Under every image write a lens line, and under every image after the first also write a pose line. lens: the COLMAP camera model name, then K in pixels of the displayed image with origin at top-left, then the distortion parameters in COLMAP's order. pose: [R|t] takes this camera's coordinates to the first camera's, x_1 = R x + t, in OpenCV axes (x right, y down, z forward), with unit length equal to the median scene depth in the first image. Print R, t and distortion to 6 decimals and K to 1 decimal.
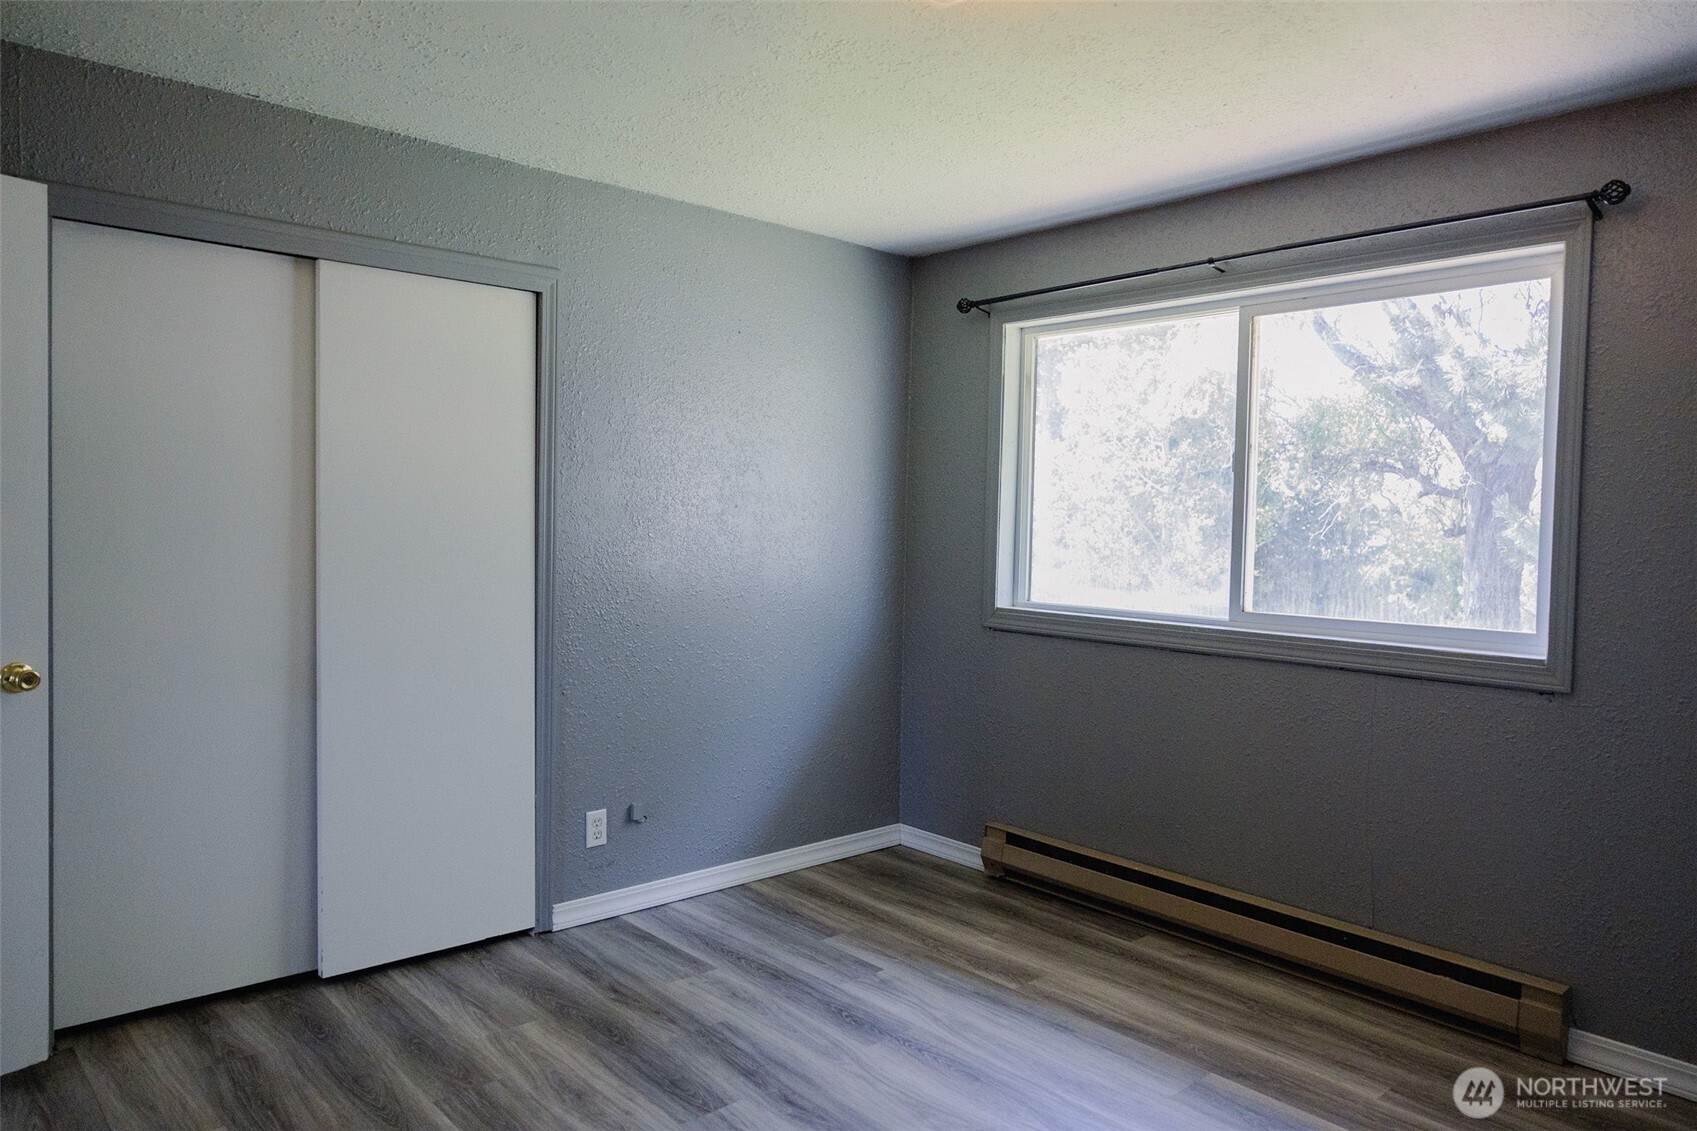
lens RADIAL K [[1119.1, 0, 865.2], [0, 1119.1, 560.6], [0, 0, 1]] dist [-0.016976, 0.006595]
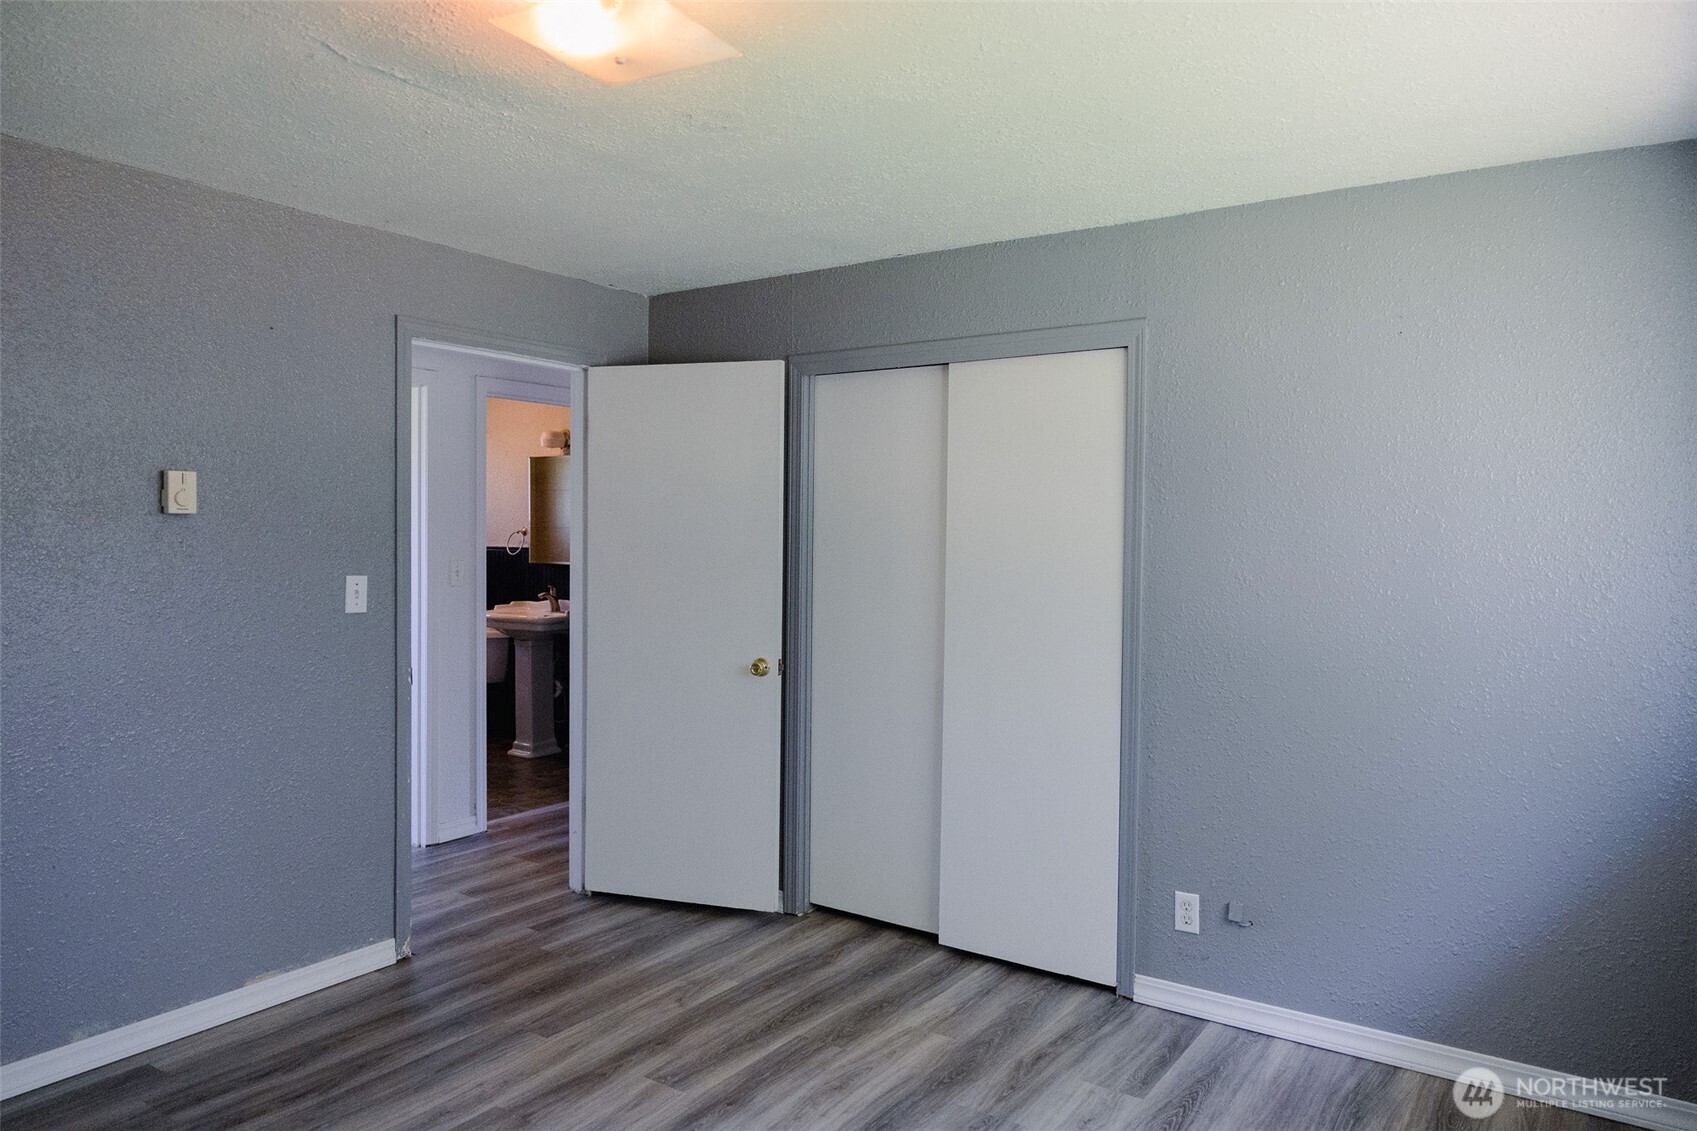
lens RADIAL K [[1119.1, 0, 846.2], [0, 1119.1, 562.5], [0, 0, 1]] dist [-0.016976, 0.006595]
pose [[0.228777, 0.009336, -0.973434, 0.630401], [-0.043640, 0.999047, -0.000675, -0.037077], [0.972500, 0.042635, 0.228966, 0.547126]]
